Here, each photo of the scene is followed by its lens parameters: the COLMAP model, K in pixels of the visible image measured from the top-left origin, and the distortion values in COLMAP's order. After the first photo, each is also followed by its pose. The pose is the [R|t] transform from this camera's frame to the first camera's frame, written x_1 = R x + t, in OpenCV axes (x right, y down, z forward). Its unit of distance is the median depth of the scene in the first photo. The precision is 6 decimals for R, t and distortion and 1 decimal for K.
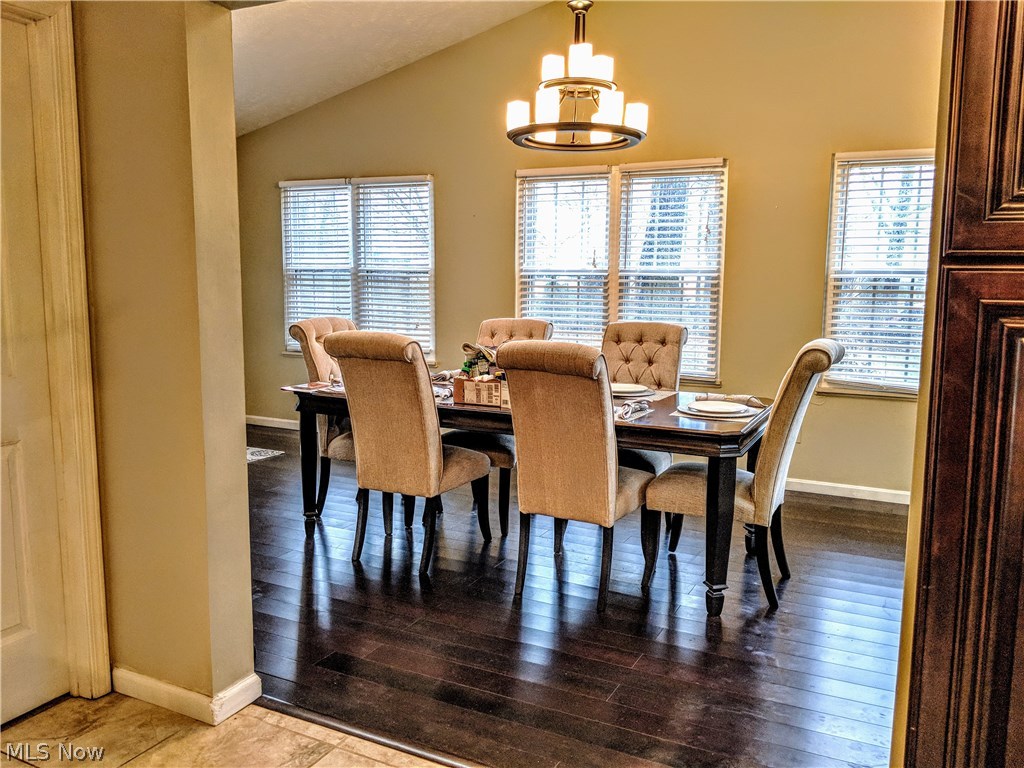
lens RADIAL K [[813.6, 0, 518.5], [0, 813.6, 382.7], [0, 0, 1]] dist [0.063418, -0.136719]
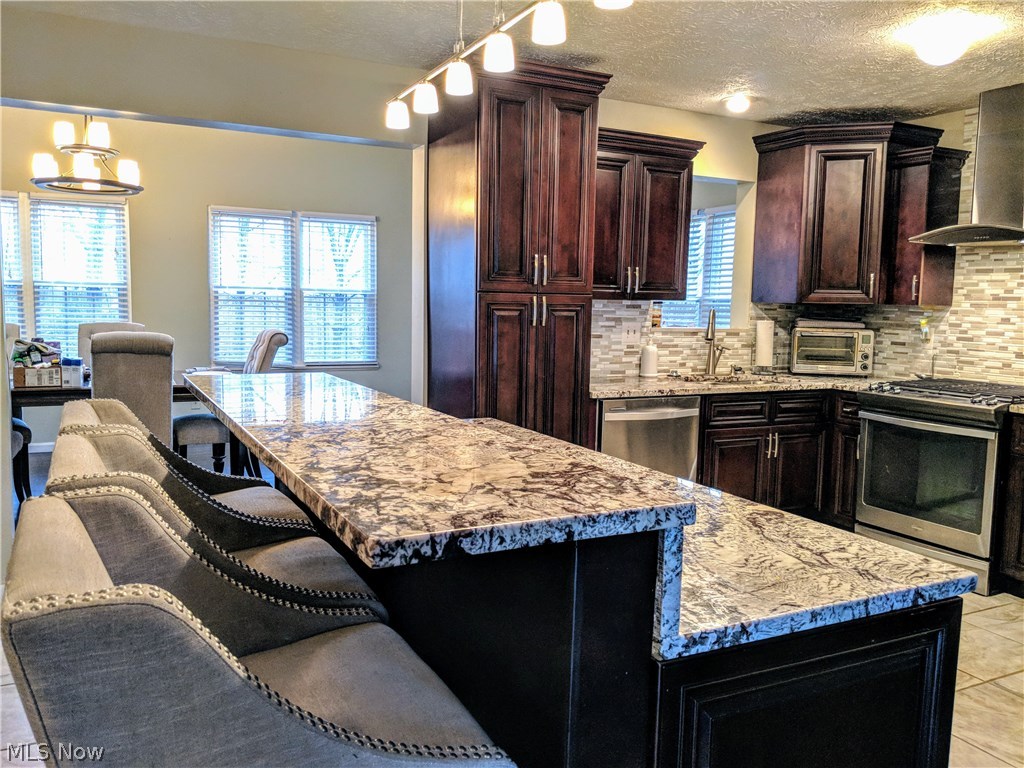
lens RADIAL K [[813.6, 0, 511.8], [0, 813.6, 387.1], [0, 0, 1]] dist [0.063418, -0.136719]
pose [[0.581101, -0.082013, 0.809688, -0.488931], [0.090064, 0.995279, 0.036174, 0.035745], [-0.808832, 0.051904, 0.585744, -0.258936]]
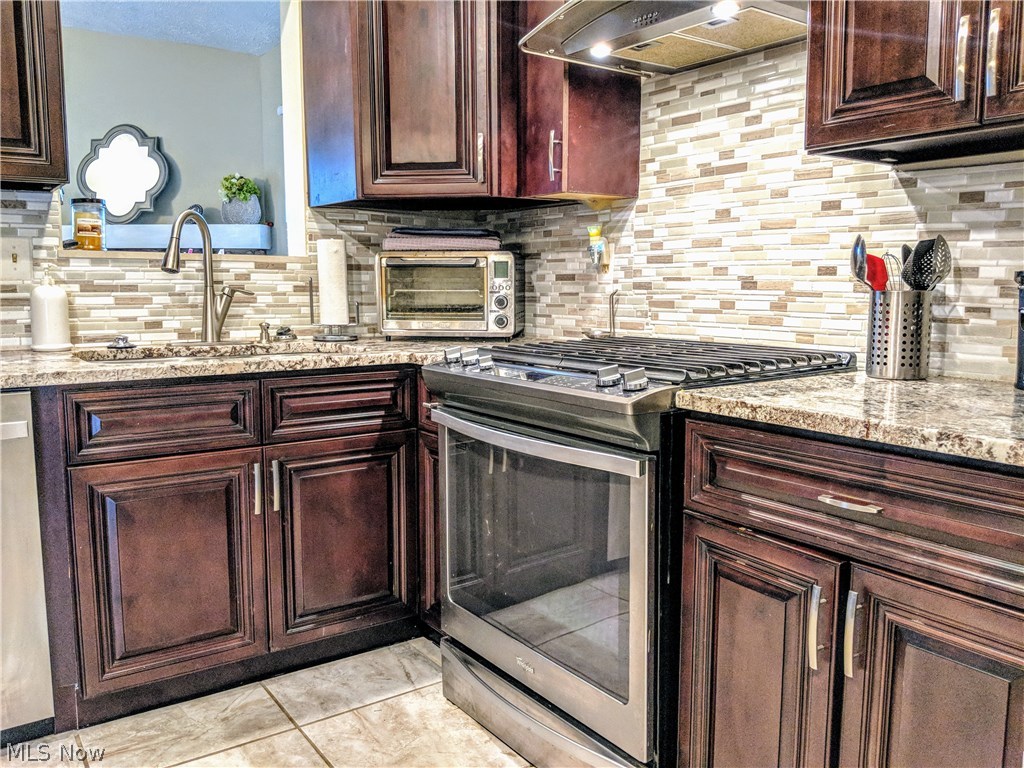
lens RADIAL K [[813.6, 0, 508.2], [0, 813.6, 387.3], [0, 0, 1]] dist [0.063418, -0.136719]
pose [[0.458608, -0.121229, 0.880331, 0.096827], [0.116900, 0.990272, 0.075469, 0.089599], [-0.880916, 0.068300, 0.468318, -0.274917]]
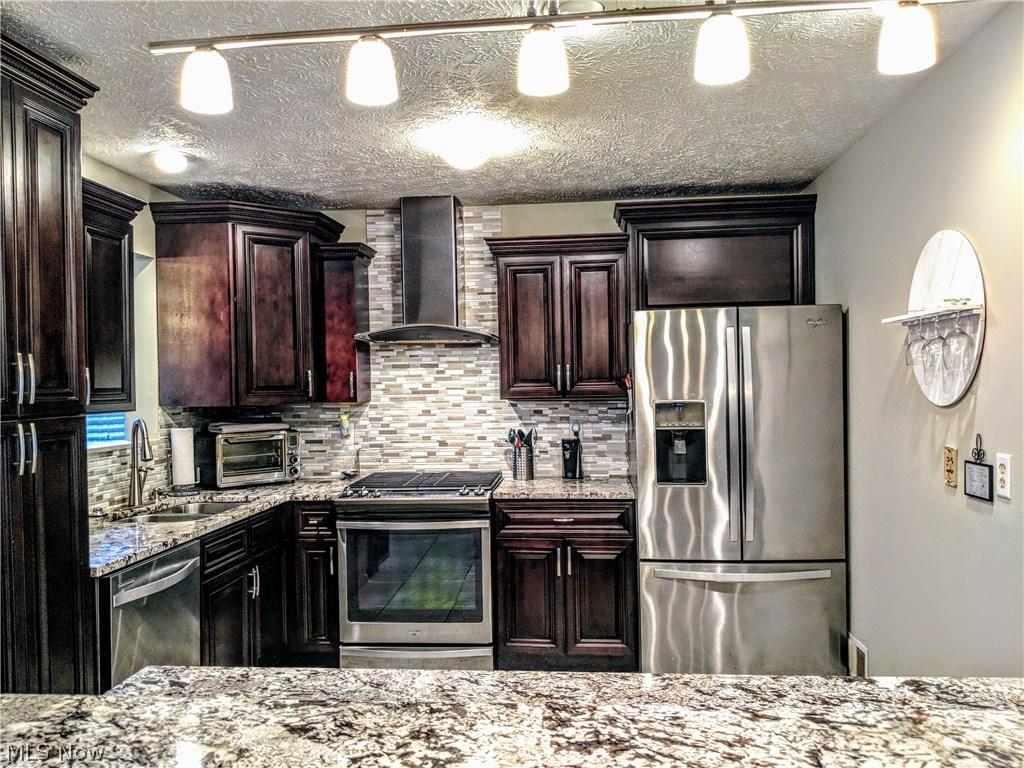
lens RADIAL K [[813.6, 0, 520.5], [0, 813.6, 386.4], [0, 0, 1]] dist [0.063418, -0.136719]
pose [[-0.391957, -0.008579, 0.919944, -0.364130], [0.130388, 0.989344, 0.064780, -0.032792], [-0.910697, 0.145341, -0.386662, 0.085767]]
